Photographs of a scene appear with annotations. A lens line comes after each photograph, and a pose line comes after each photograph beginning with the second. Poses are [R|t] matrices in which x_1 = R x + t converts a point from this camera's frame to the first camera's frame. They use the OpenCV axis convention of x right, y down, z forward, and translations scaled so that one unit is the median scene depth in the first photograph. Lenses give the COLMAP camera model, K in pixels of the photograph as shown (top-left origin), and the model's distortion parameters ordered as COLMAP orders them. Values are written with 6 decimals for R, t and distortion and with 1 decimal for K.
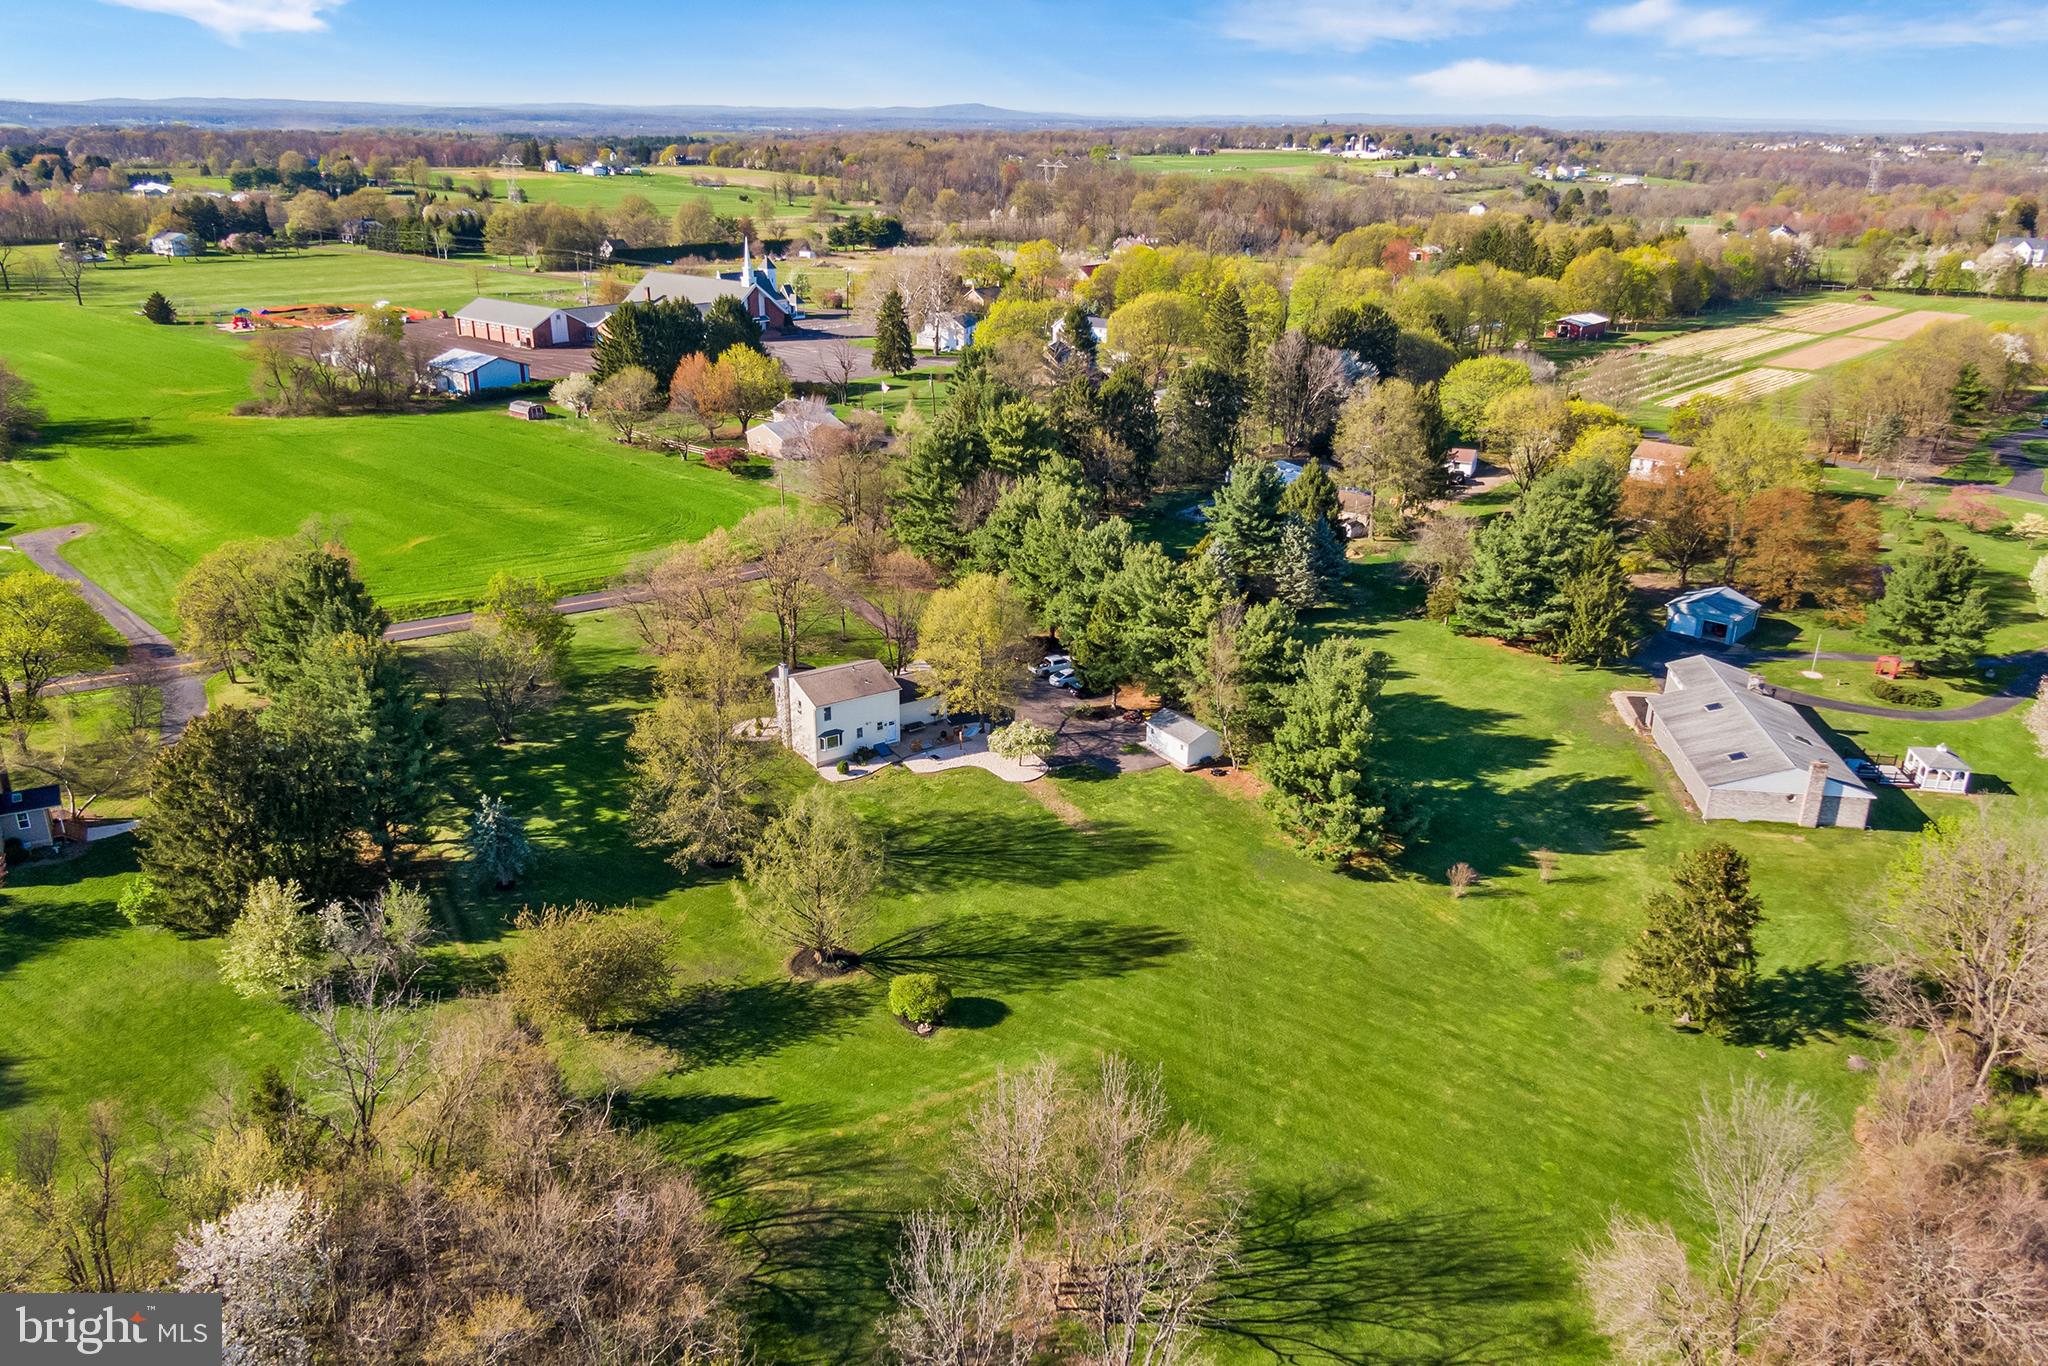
lens RADIAL K [[1475.0, 0, 1036.3], [0, 1475.0, 676.0], [0, 0, 1]] dist [0.045587, -0.075285]
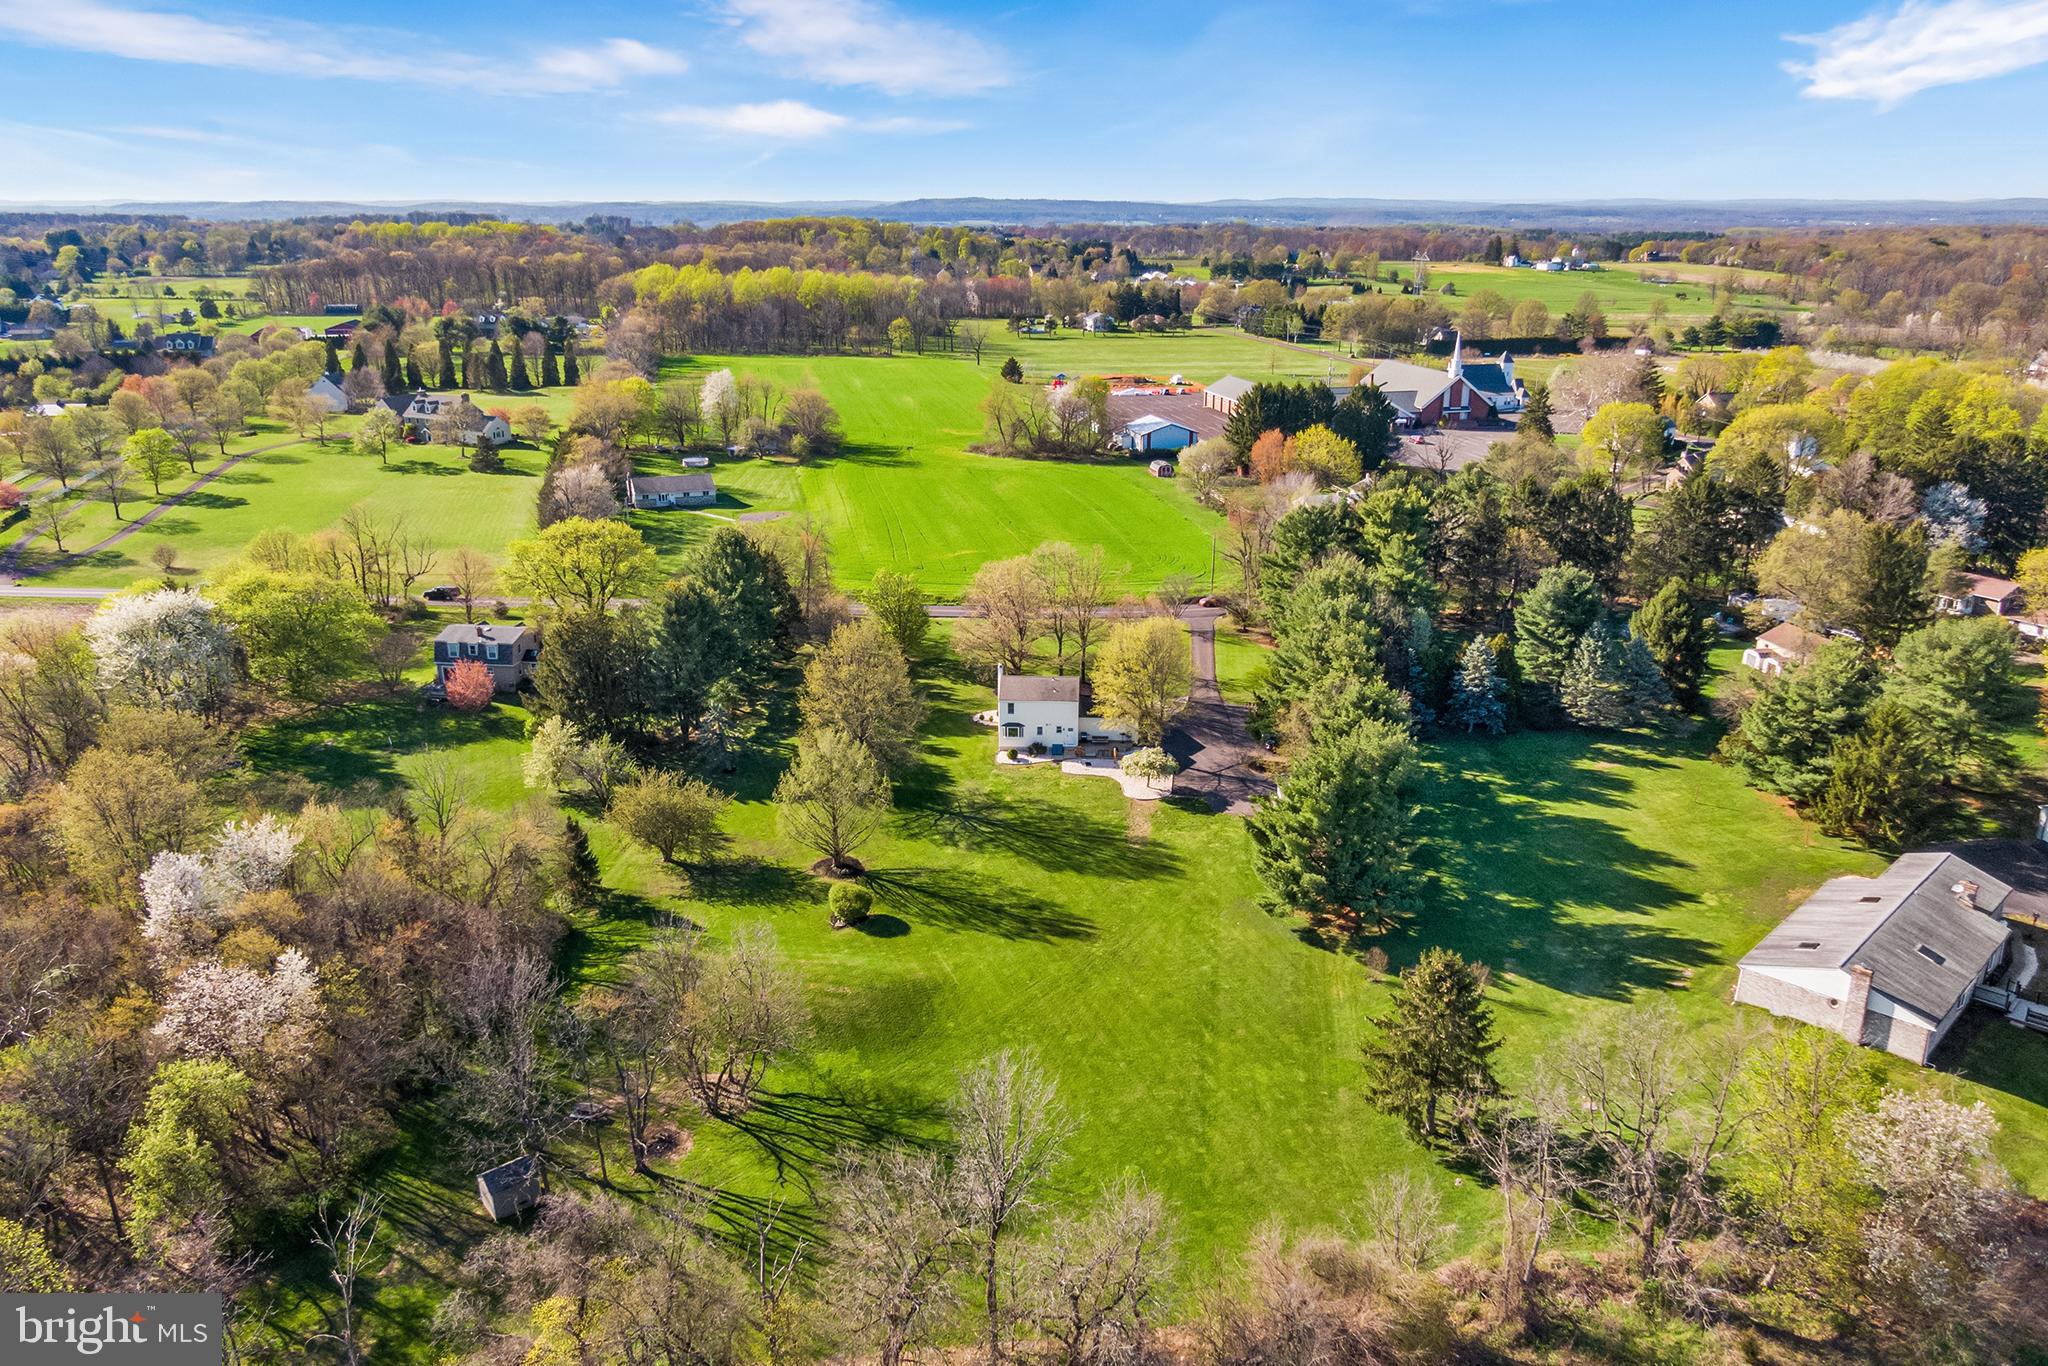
lens RADIAL K [[1475.6, 0, 1044.9], [0, 1475.6, 678.3], [0, 0, 1]] dist [0.074551, -0.127494]
pose [[0.801654, 0.172905, -0.572237, 0.534032], [-0.205467, 0.978633, 0.007860, -0.013114], [0.561369, 0.111275, 0.820051, 0.010953]]
